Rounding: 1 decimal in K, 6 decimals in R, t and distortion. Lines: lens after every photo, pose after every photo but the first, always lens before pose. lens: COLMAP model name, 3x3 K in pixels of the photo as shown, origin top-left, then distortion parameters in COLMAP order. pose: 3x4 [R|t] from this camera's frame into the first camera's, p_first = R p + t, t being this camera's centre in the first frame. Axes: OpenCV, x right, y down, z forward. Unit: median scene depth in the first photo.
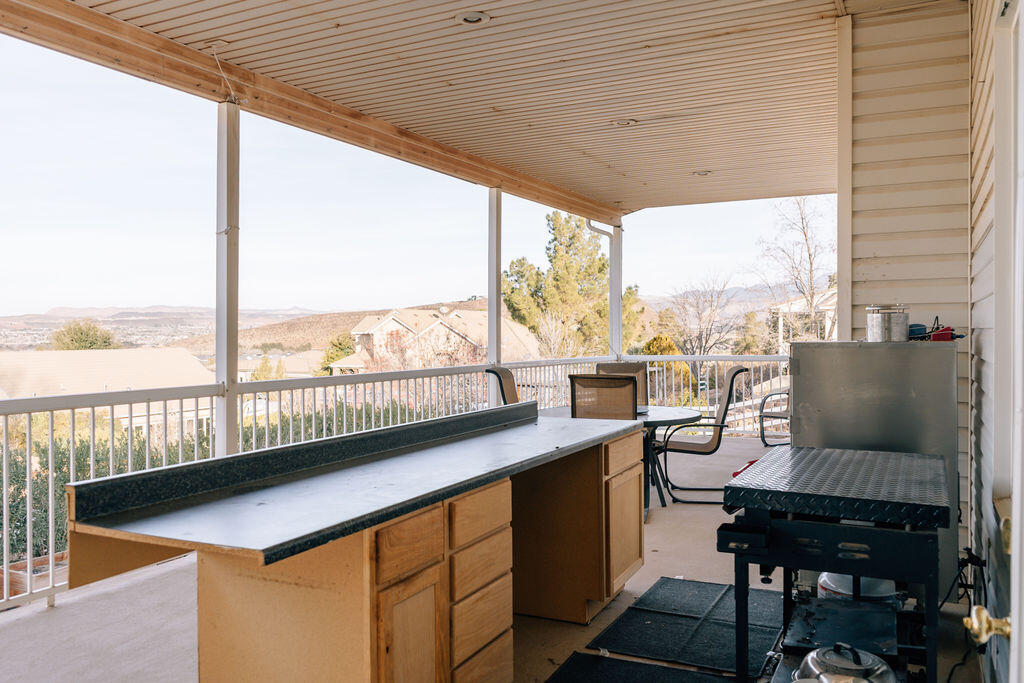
lens RADIAL K [[833.6, 0, 512.0], [0, 833.6, 341.5], [0, 0, 1]] dist [-0.012836, -0.007818]
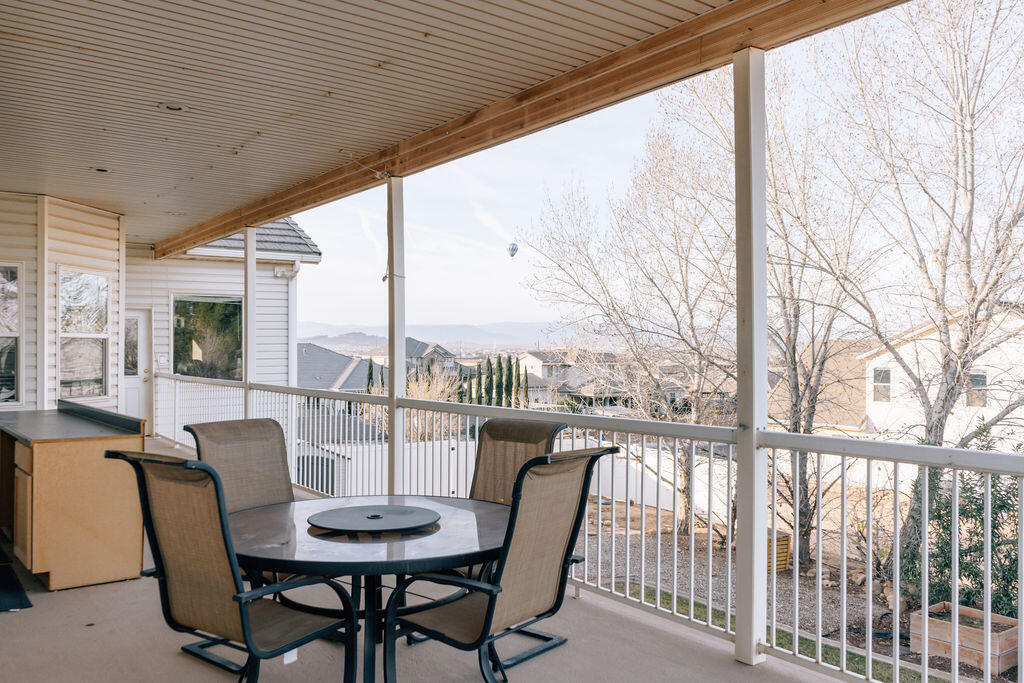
lens RADIAL K [[833.6, 0, 512.0], [0, 833.6, 341.5], [0, 0, 1]] dist [-0.012836, -0.007818]
pose [[-0.451291, -0.008690, -0.892334, 0.599981], [-0.009033, 0.999946, -0.005170, -0.024896], [0.892331, 0.005727, -0.451345, 1.453974]]
